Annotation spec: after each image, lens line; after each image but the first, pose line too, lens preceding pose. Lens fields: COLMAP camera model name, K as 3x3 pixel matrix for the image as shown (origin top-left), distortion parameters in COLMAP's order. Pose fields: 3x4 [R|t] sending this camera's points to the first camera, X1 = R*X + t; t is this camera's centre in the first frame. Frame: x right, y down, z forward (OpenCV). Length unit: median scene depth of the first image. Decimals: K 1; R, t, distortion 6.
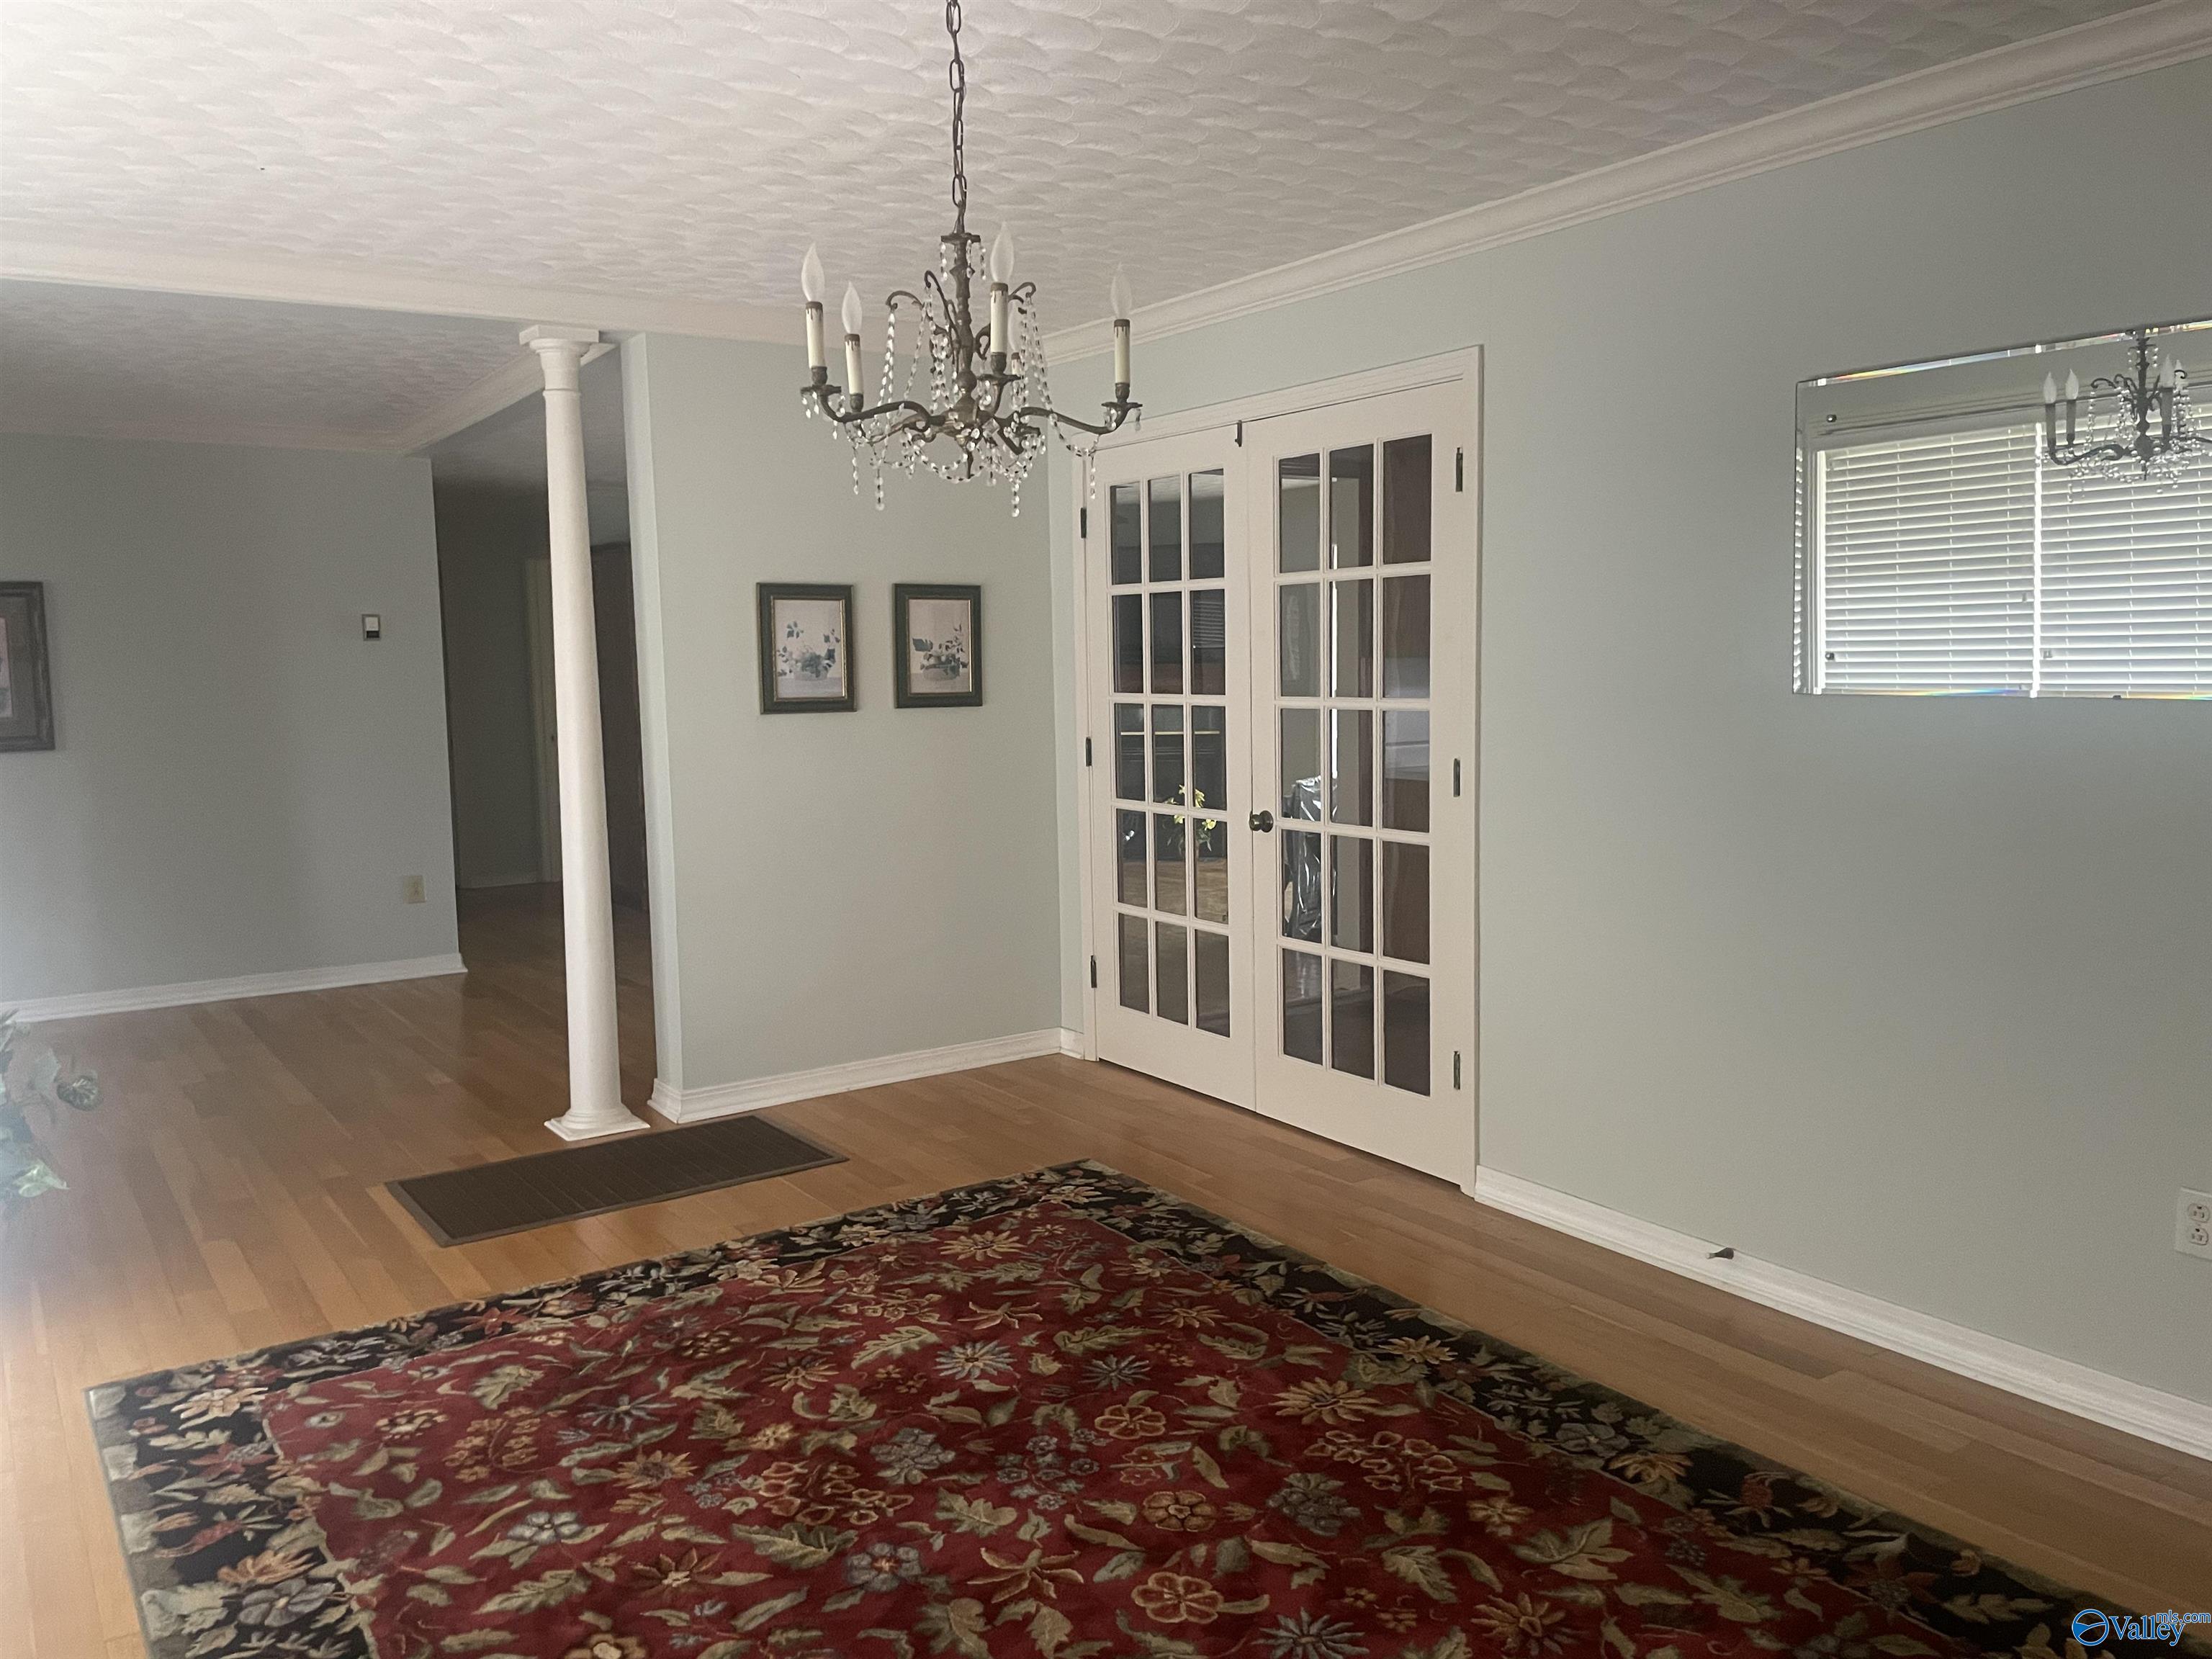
lens RADIAL K [[1677.2, 0, 1095.3], [0, 1677.2, 829.2], [0, 0, 1]] dist [0.099523, -0.150231]
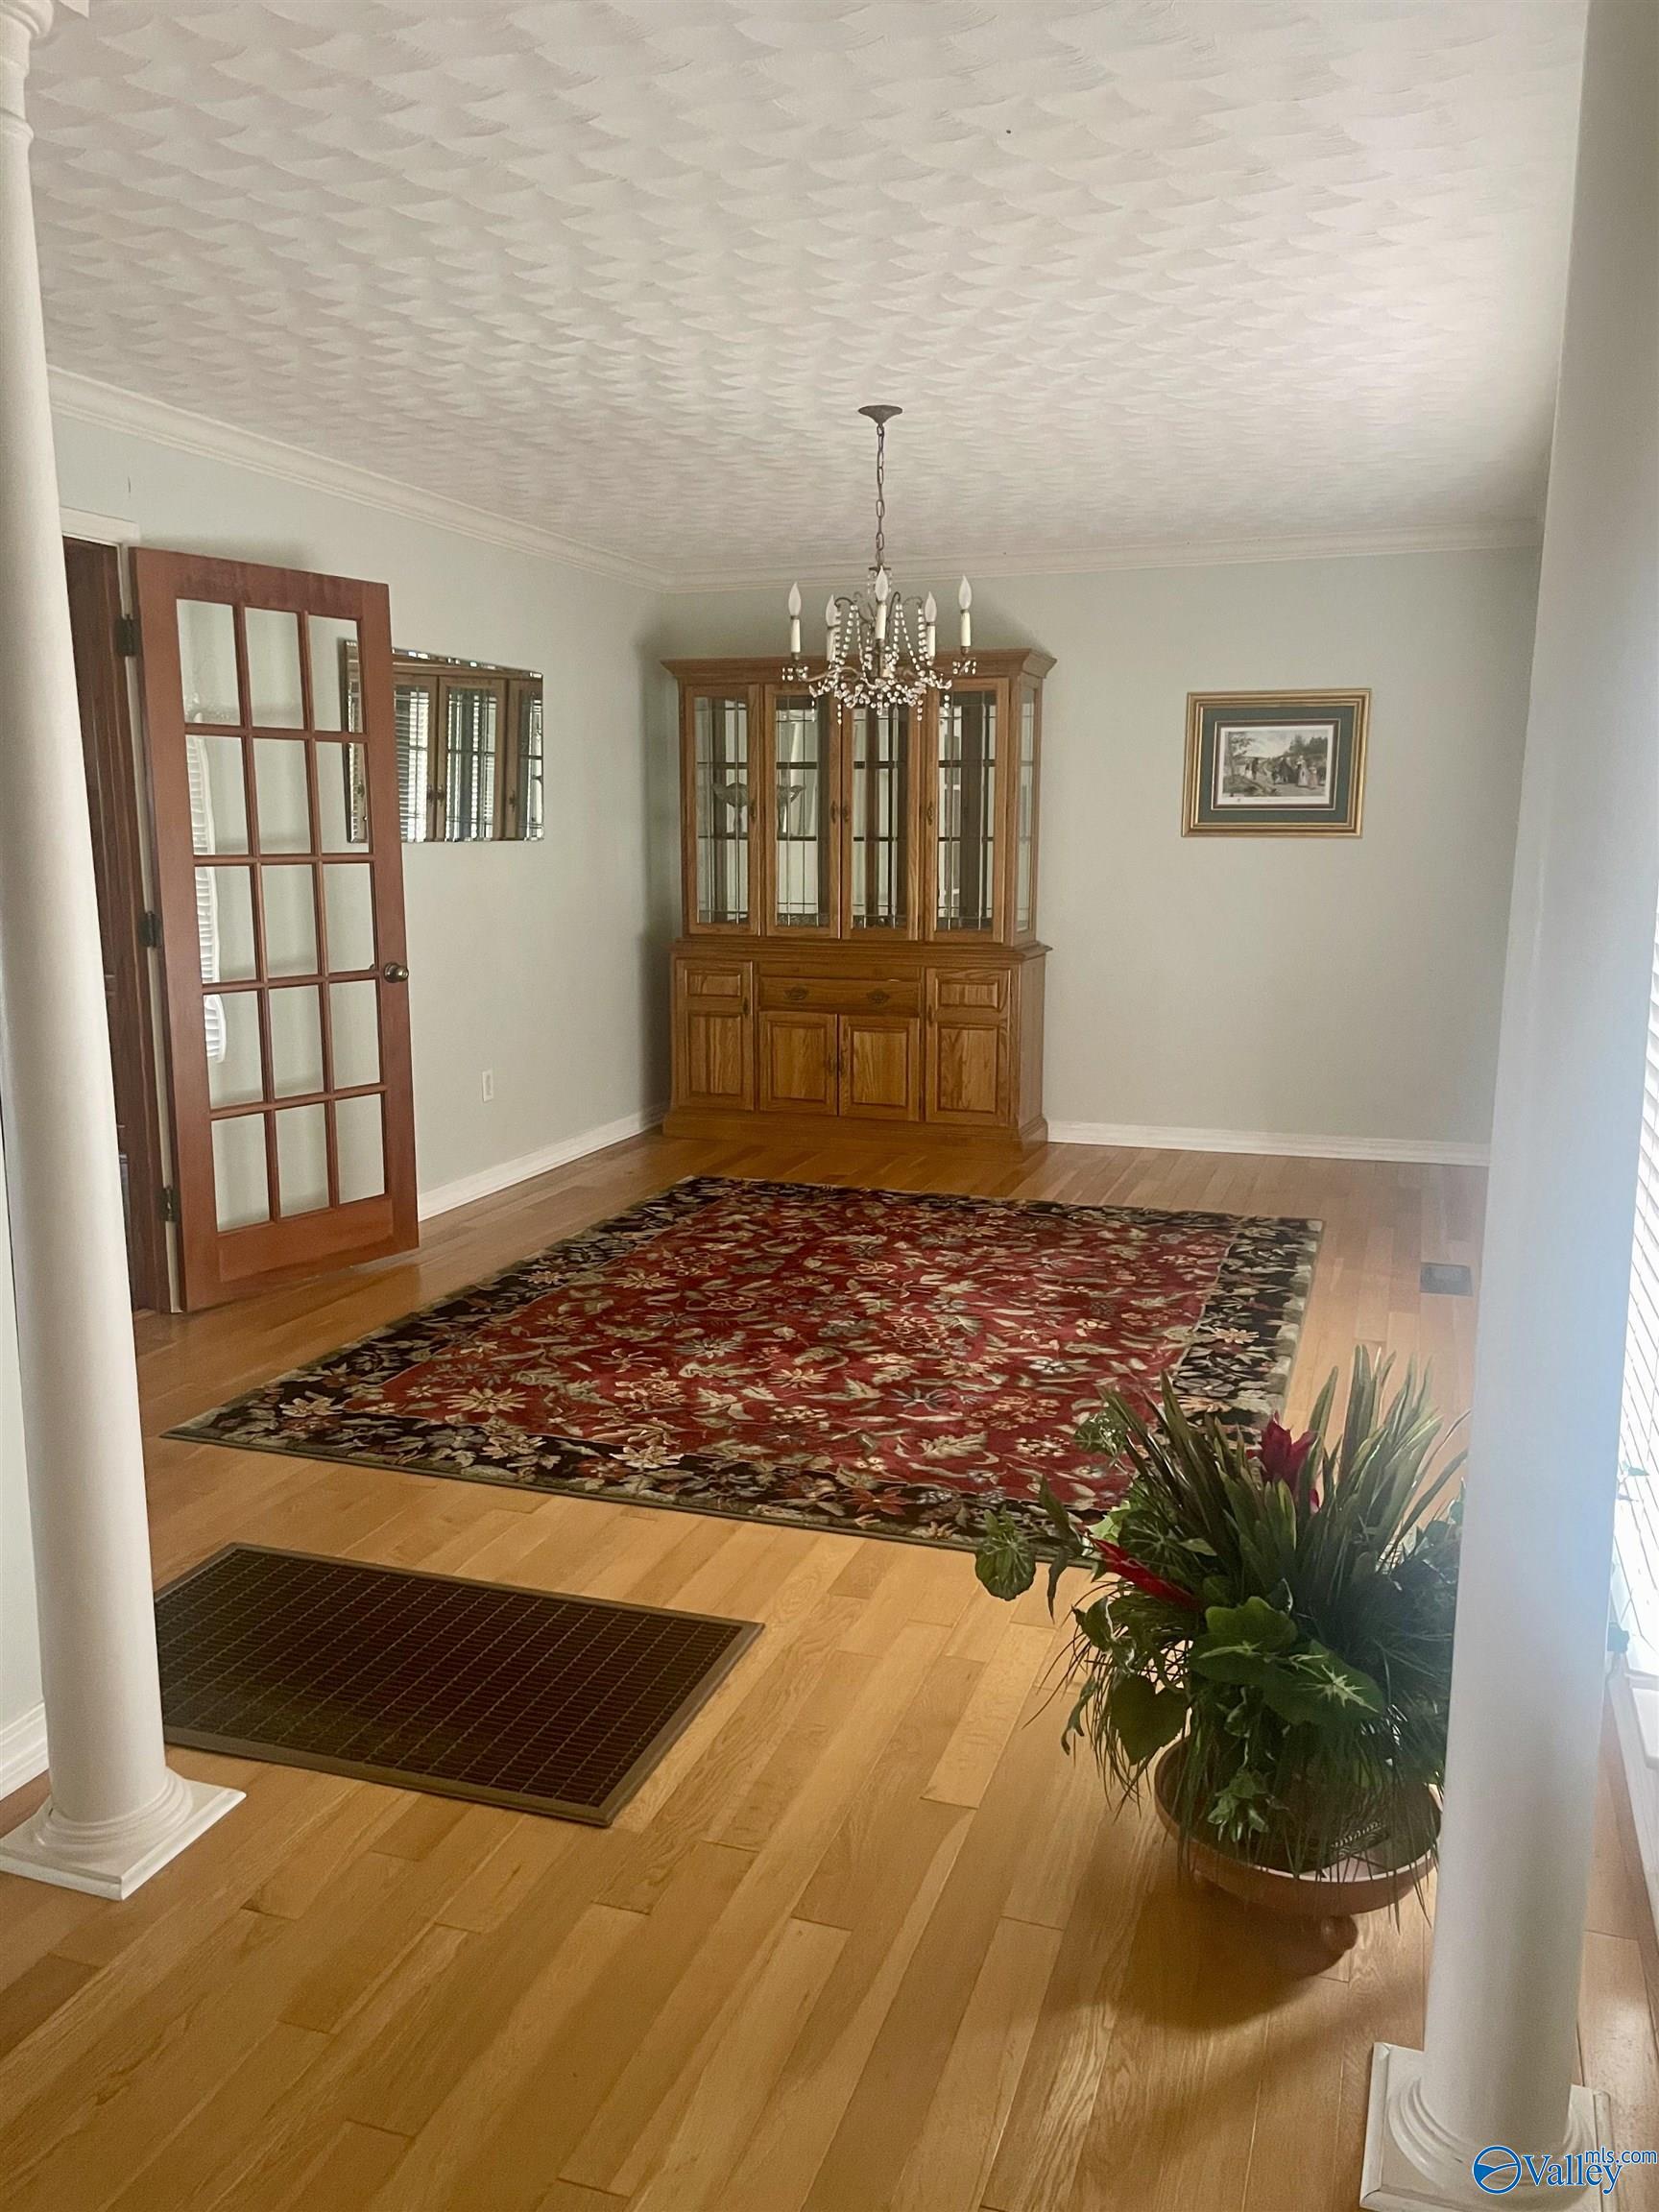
lens RADIAL K [[1677.2, 0, 829.5], [0, 1677.2, 1106.0], [0, 0, 1]] dist [0.099523, -0.150231]
pose [[-0.599222, -0.117870, 0.791858, -1.125032], [0.093826, 0.971947, 0.215677, -0.141553], [-0.795066, 0.203535, -0.571353, 1.607838]]
